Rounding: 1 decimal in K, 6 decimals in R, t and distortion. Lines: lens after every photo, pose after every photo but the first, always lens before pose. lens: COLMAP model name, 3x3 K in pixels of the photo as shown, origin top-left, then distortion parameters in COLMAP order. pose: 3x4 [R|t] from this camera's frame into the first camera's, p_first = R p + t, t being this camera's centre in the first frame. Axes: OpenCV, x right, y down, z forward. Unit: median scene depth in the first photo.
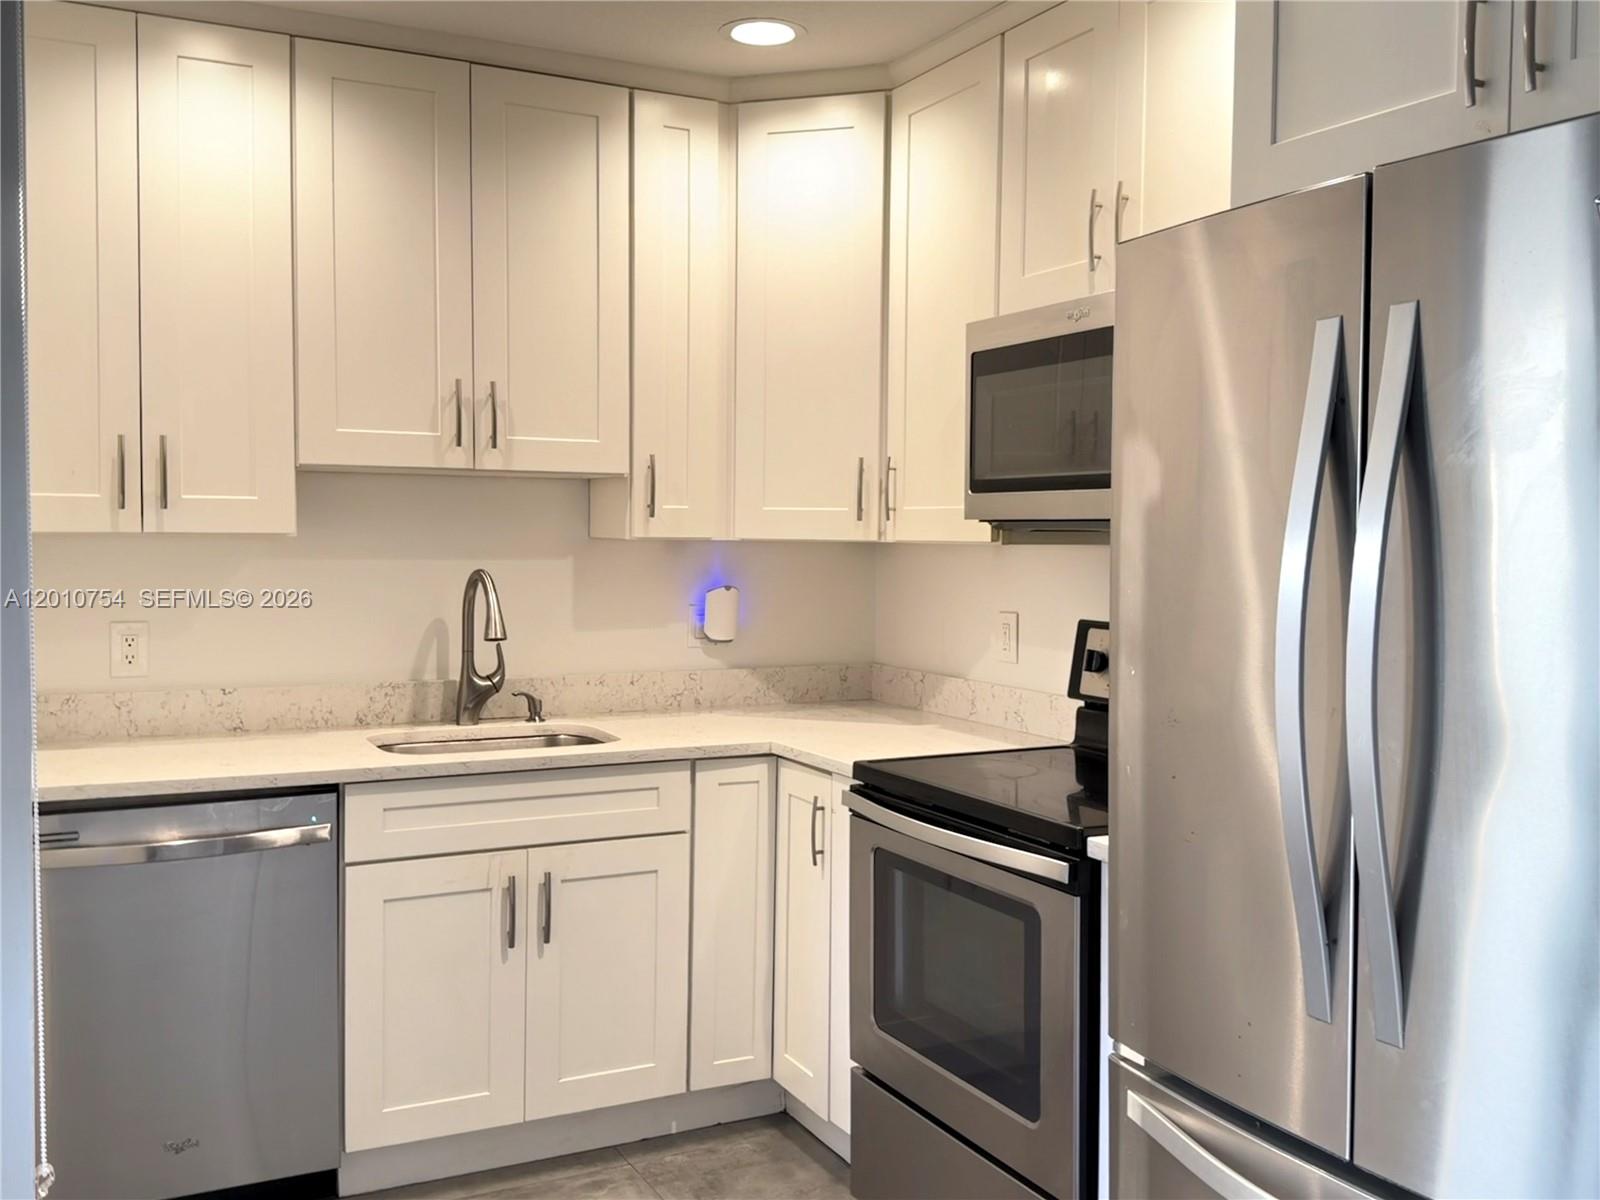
lens RADIAL K [[1496.9, 0, 797.5], [0, 1496.9, 591.5], [0, 0, 1]] dist [0.182395, -0.431985]
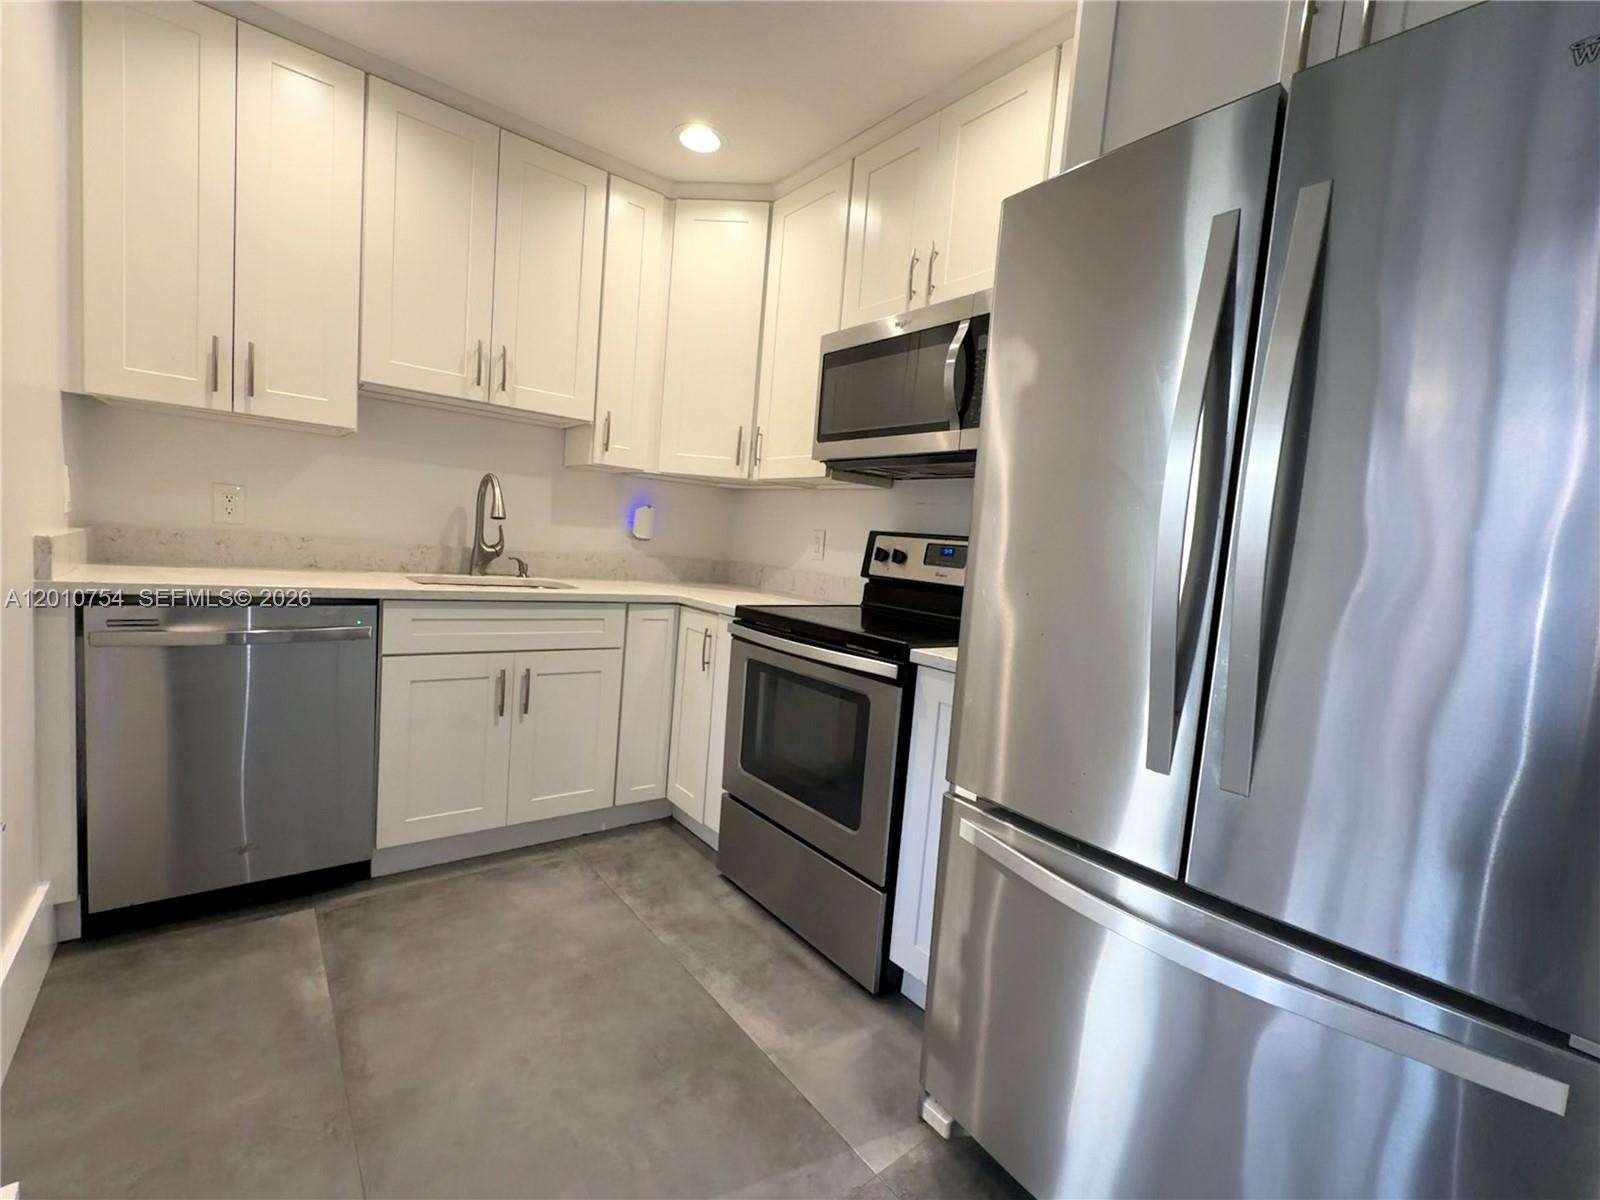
lens RADIAL K [[701.6, 0, 800.0], [0, 701.6, 600.0], [0, 0, 1]] dist [-0.001053, -0.000473]
pose [[0.977301, 0.054419, 0.204748, -0.043808], [-0.065083, 0.996832, 0.045713, 0.064156], [-0.201612, -0.058001, 0.977747, 0.245630]]
